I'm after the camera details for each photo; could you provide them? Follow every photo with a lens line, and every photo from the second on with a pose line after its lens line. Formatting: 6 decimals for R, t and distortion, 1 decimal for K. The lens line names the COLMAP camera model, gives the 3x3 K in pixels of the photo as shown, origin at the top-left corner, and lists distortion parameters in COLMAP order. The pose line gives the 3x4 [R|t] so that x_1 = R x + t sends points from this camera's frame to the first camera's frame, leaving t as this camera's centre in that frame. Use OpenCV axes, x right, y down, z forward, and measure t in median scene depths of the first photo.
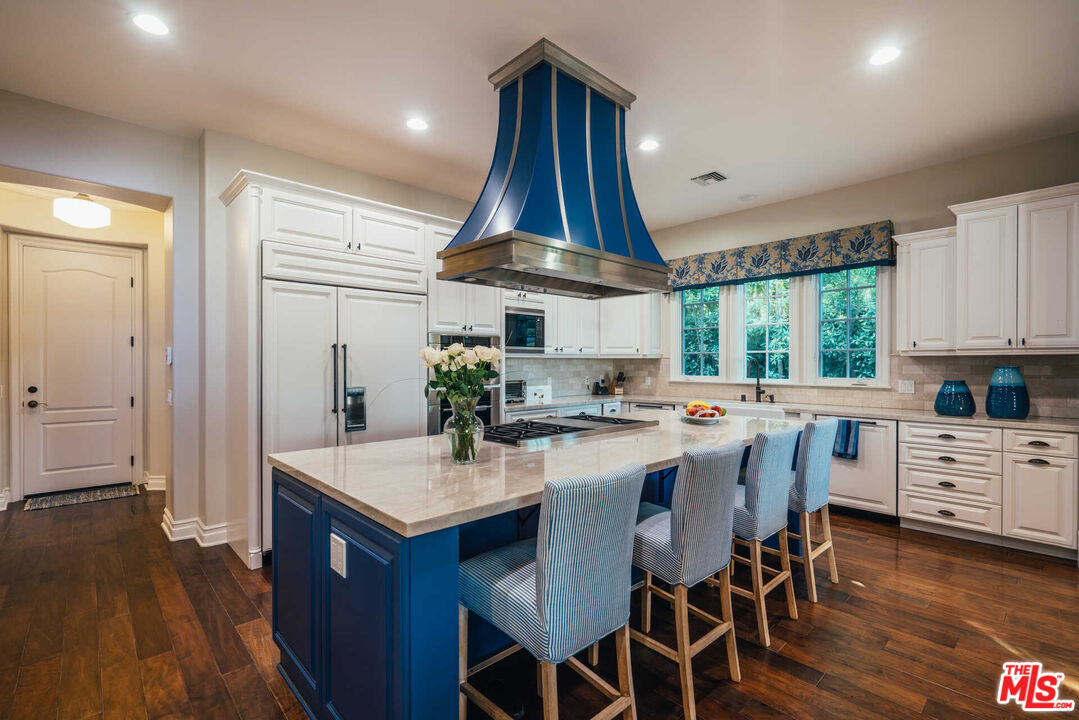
lens RADIAL K [[508.7, 0, 539.5], [0, 508.7, 360.0], [0, 0, 1]] dist [0.053163, 0.000071]
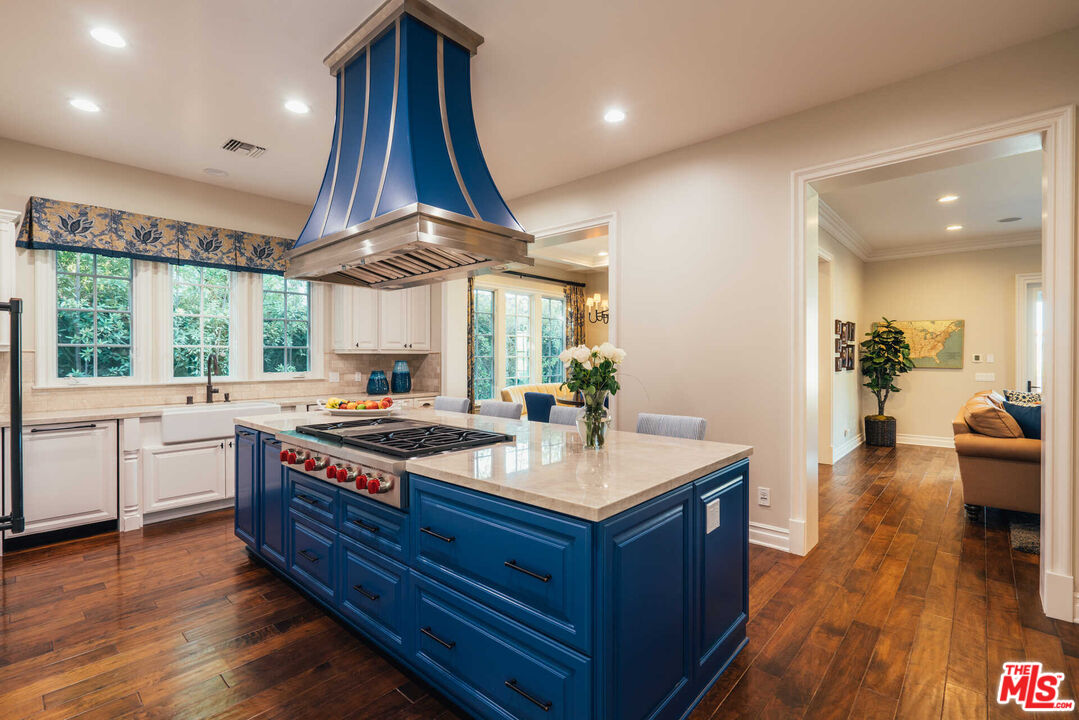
lens RADIAL K [[490.1, 0, 542.1], [0, 490.1, 363.4], [0, 0, 1]] dist [0.003050, -0.000029]
pose [[-0.077372, -0.006233, 0.996983, -0.462148], [-0.002644, 0.999978, 0.006046, 0.006612], [-0.996999, -0.002169, -0.077387, 0.480446]]
